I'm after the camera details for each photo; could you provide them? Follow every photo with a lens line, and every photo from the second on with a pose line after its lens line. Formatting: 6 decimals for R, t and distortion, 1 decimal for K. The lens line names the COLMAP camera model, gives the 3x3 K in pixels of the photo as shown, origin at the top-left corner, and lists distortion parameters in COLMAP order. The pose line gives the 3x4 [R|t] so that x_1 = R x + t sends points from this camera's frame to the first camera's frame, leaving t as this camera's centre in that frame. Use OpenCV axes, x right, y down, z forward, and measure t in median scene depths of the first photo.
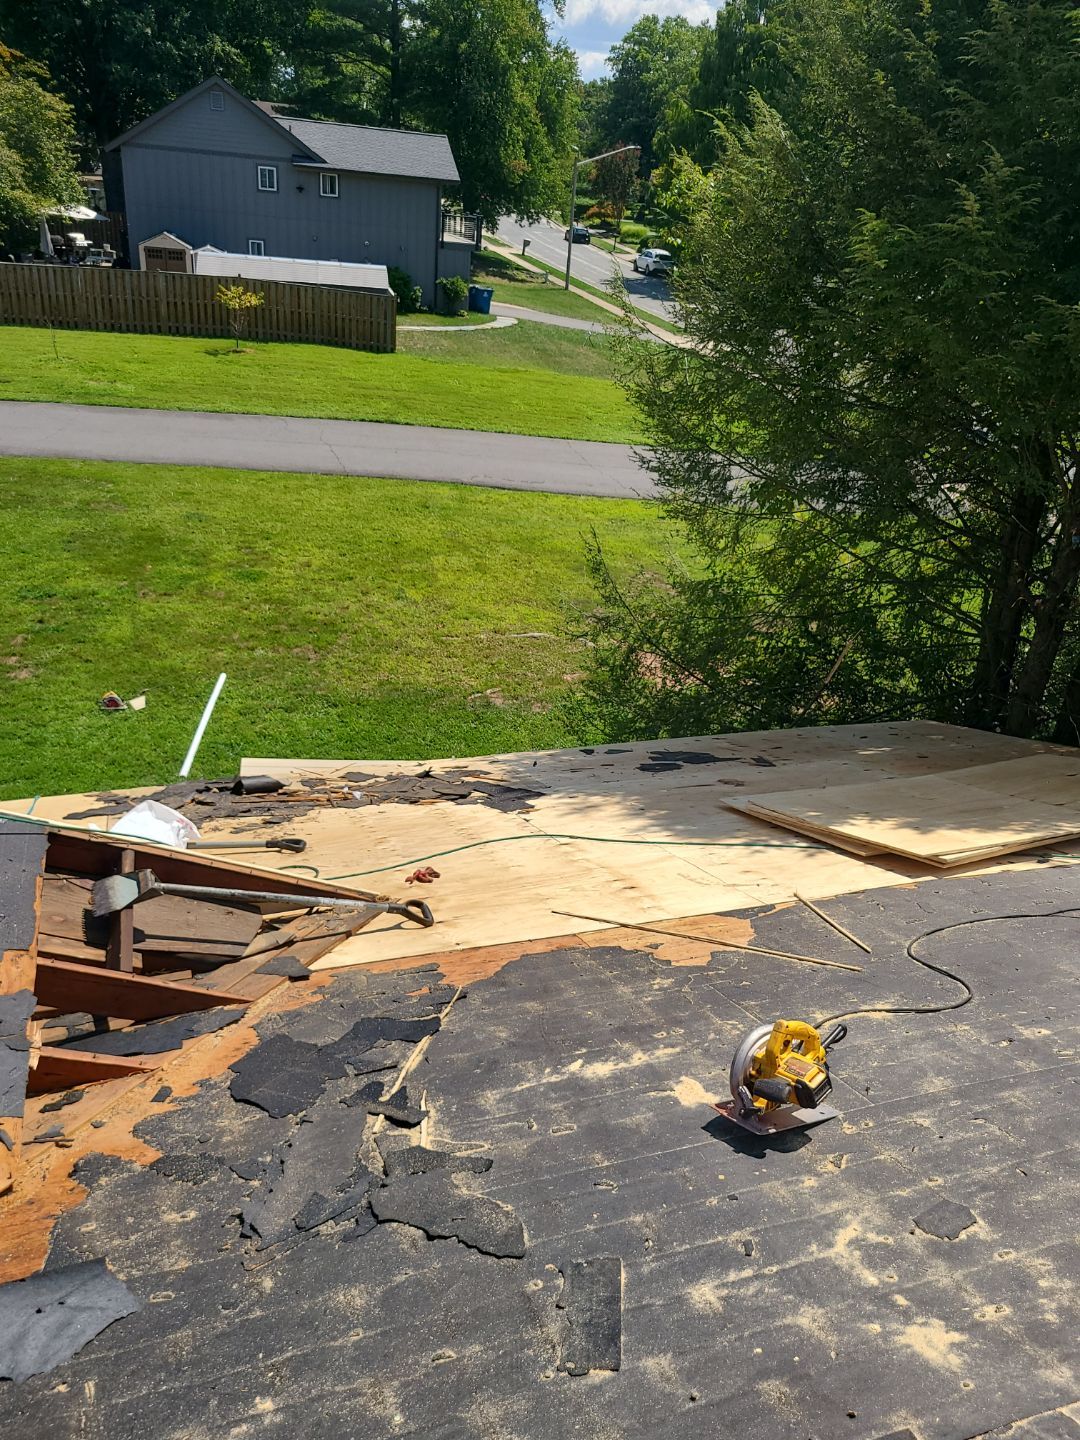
lens RADIAL K [[1129.6, 0, 540.0], [0, 1129.6, 720.0], [0, 0, 1]] dist [0.036294, -0.033789]
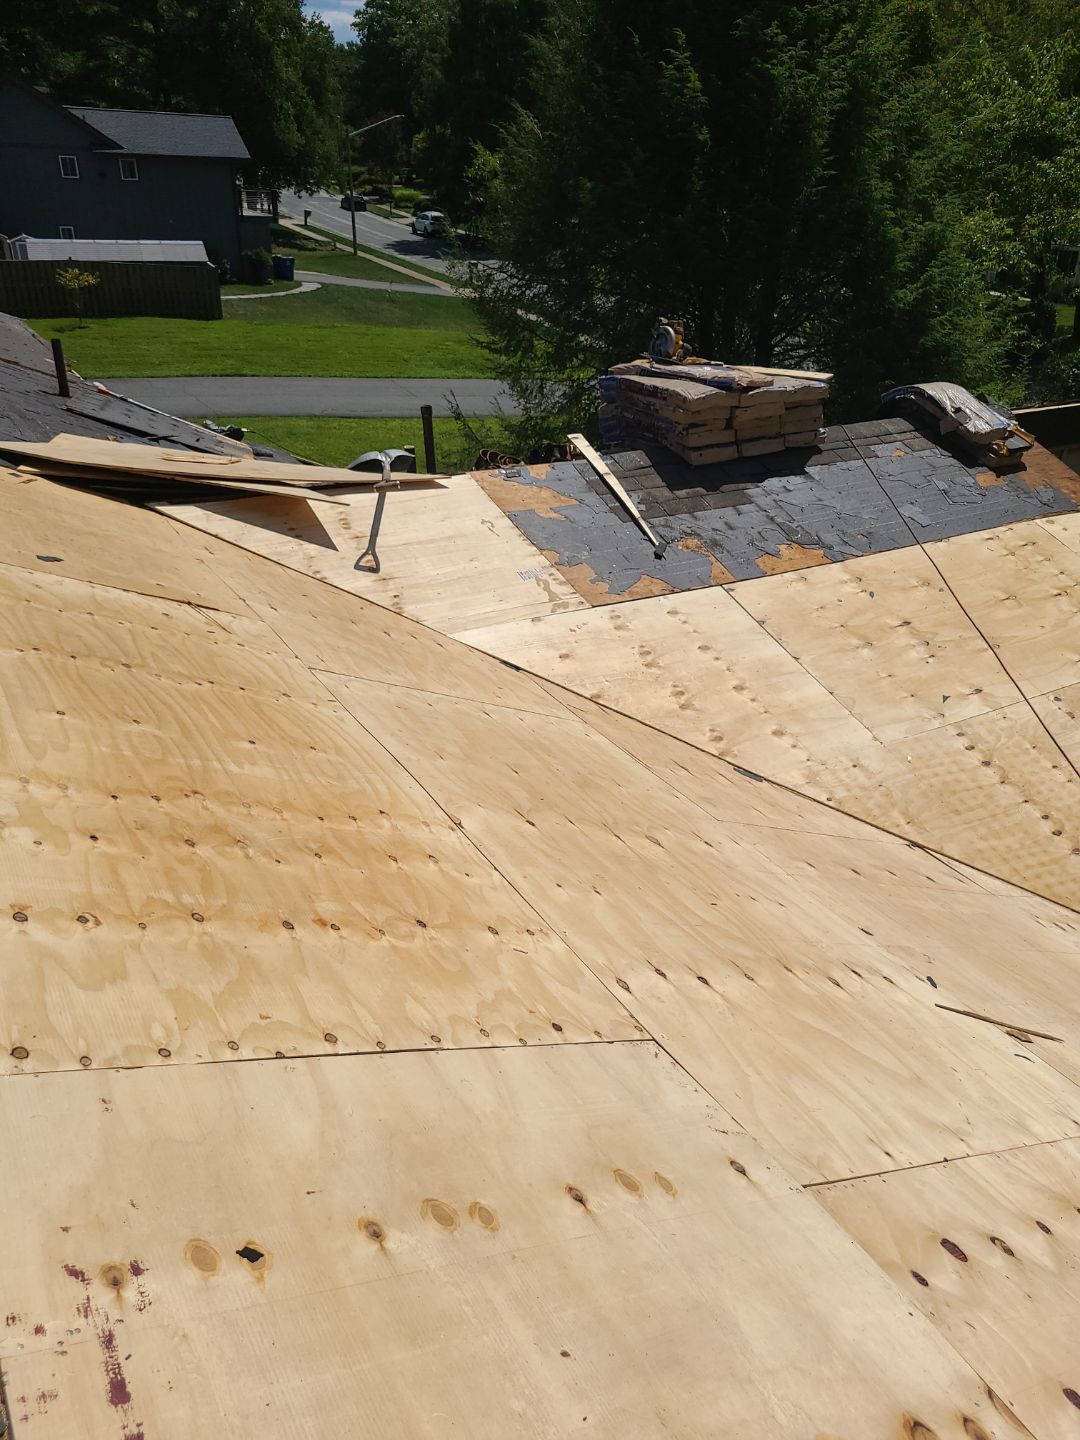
lens RADIAL K [[1061.2, 0, 546.6], [0, 1061.2, 718.0], [0, 0, 1]] dist [0.047416, -0.033418]
pose [[0.979130, -0.139511, 0.147790, -0.095818], [0.132158, 0.989501, 0.058504, 0.188665], [-0.154400, -0.037751, 0.987287, -0.447566]]
